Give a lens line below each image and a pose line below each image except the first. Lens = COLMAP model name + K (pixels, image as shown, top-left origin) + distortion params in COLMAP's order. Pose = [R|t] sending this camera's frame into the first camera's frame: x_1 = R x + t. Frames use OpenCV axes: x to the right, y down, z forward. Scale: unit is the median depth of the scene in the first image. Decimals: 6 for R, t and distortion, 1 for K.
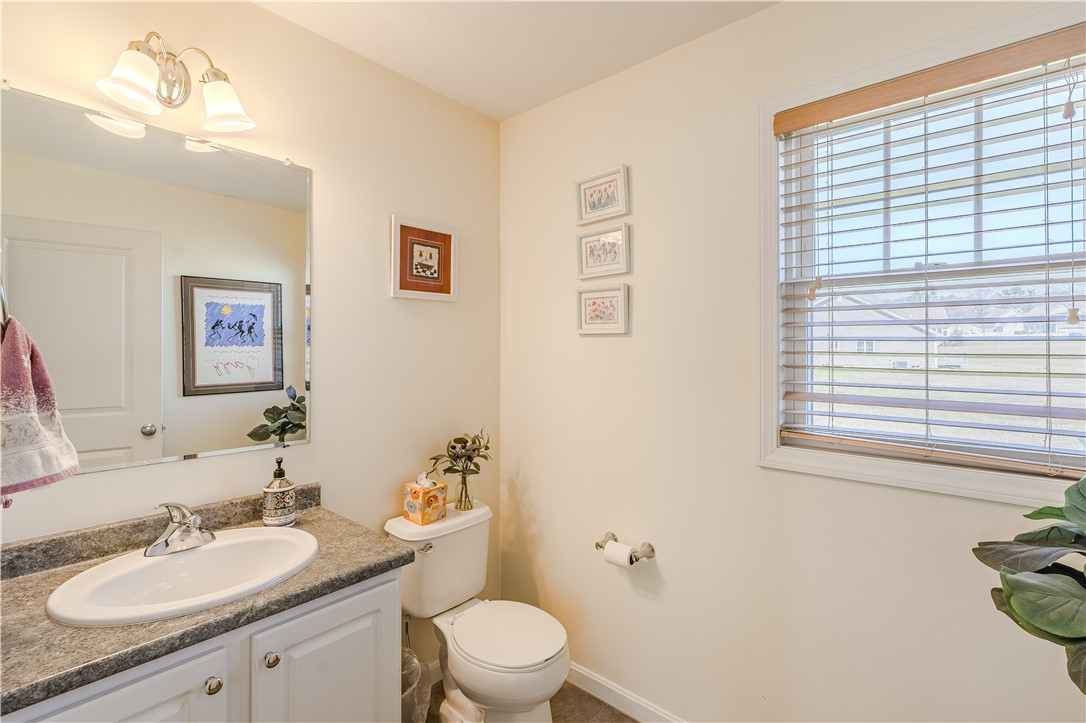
lens RADIAL K [[510.0, 0, 543.1], [0, 510.0, 347.1], [0, 0, 1]] dist [-0.005665, 0.001381]
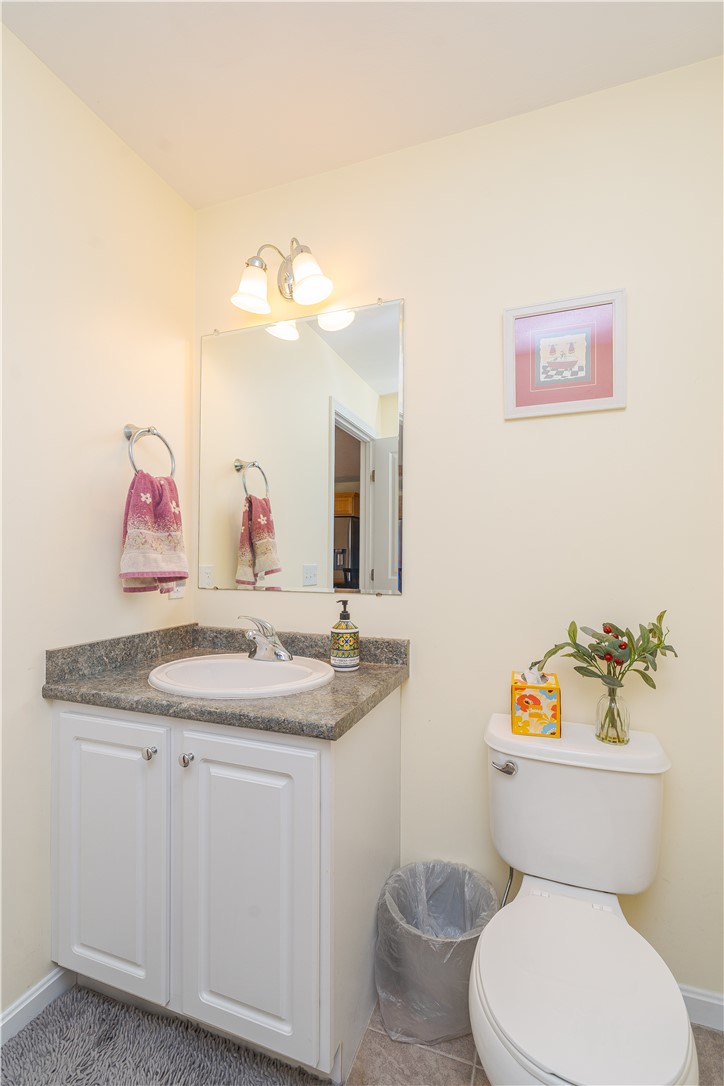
lens RADIAL K [[497.3, 0, 356.6], [0, 497.3, 552.0], [0, 0, 1]] dist [-0.004296, 0.000726]
pose [[0.343698, -0.000851, -0.939080, 0.355298], [-0.000895, 0.999999, -0.001234, 0.110370], [0.939080, 0.001264, 0.343697, 0.606997]]
